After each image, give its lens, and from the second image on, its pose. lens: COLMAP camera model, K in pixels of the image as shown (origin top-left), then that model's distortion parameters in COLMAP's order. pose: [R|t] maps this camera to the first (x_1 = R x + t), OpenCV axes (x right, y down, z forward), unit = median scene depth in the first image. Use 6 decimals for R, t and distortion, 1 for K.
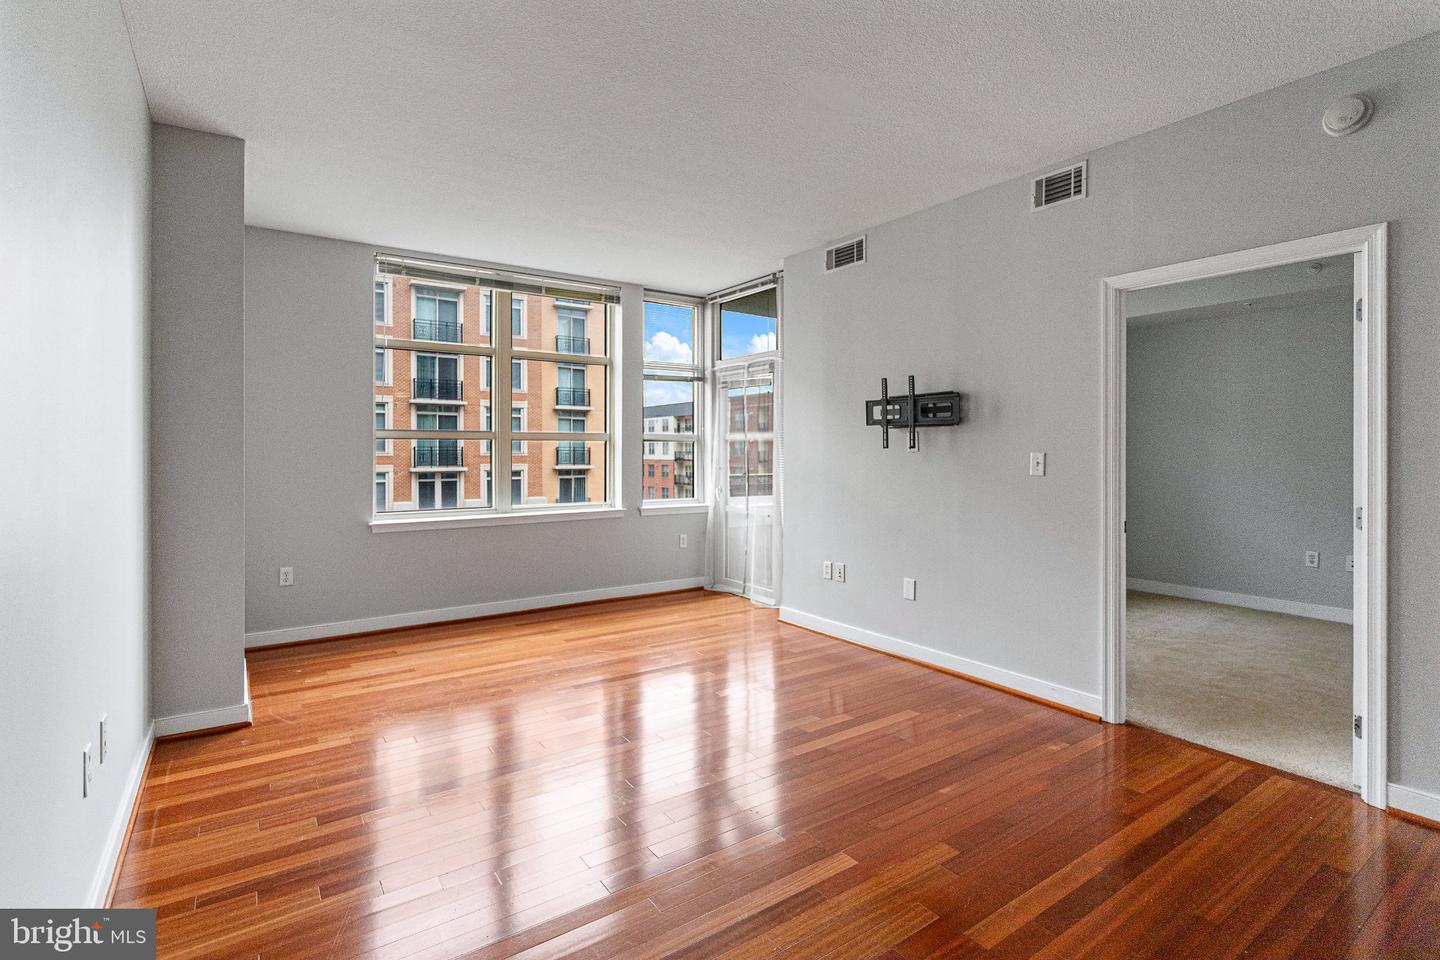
lens RADIAL K [[682.4, 0, 707.3], [0, 682.4, 458.4], [0, 0, 1]] dist [-0.004683, 0.000949]
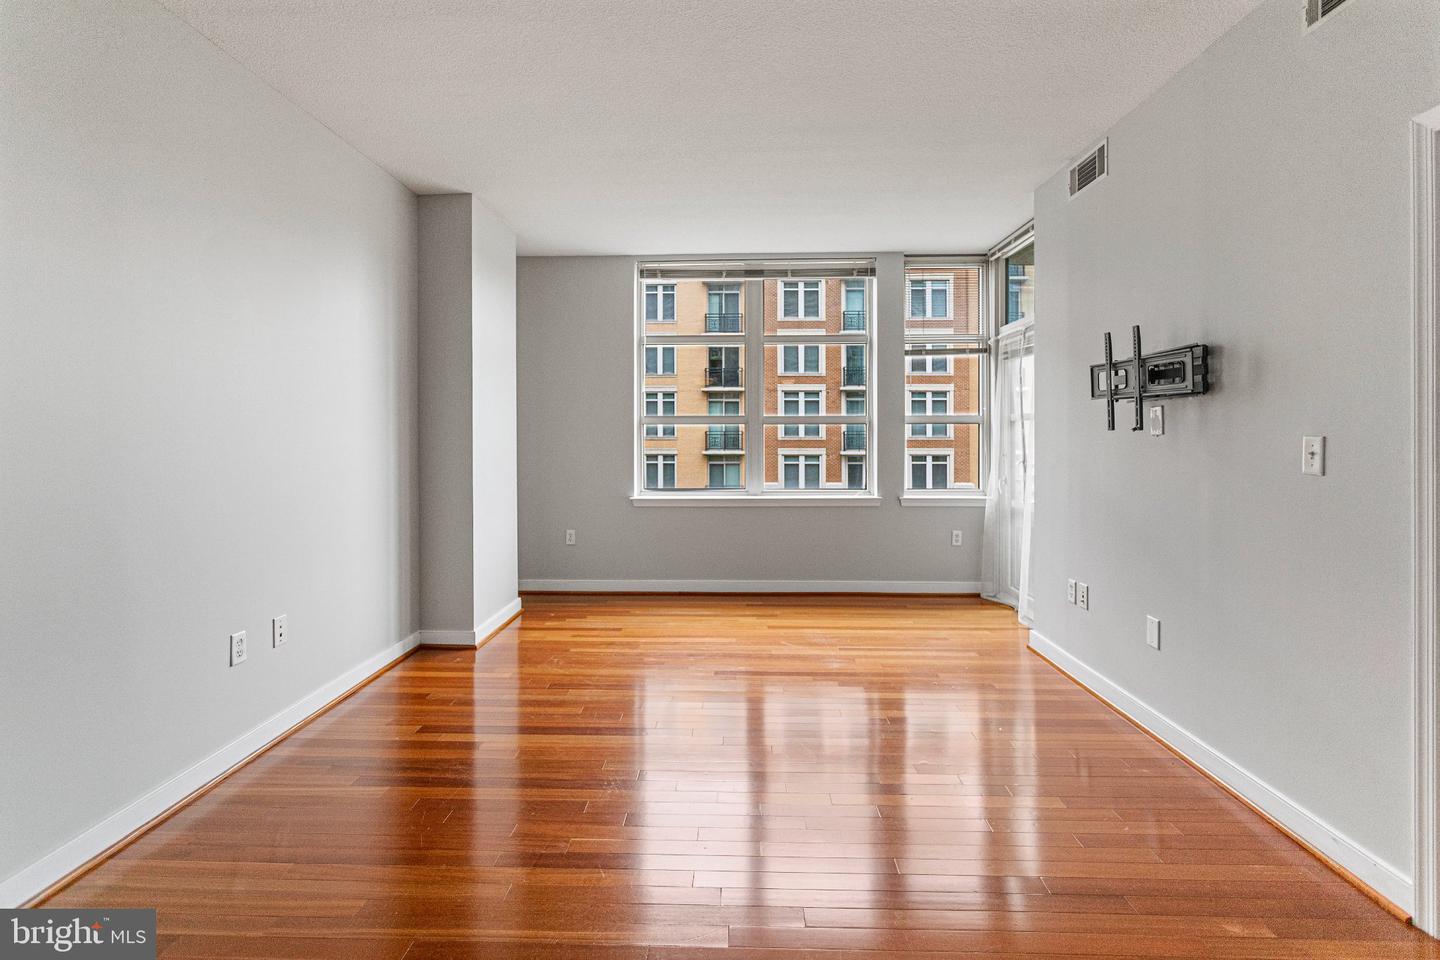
lens RADIAL K [[682.4, 0, 708.3], [0, 682.4, 443.3], [0, 0, 1]] dist [-0.004683, 0.000949]
pose [[0.807256, 0.006261, -0.590169, 0.235602], [-0.005690, 0.999980, 0.002826, -0.000509], [0.590175, 0.001077, 0.807275, 0.118557]]
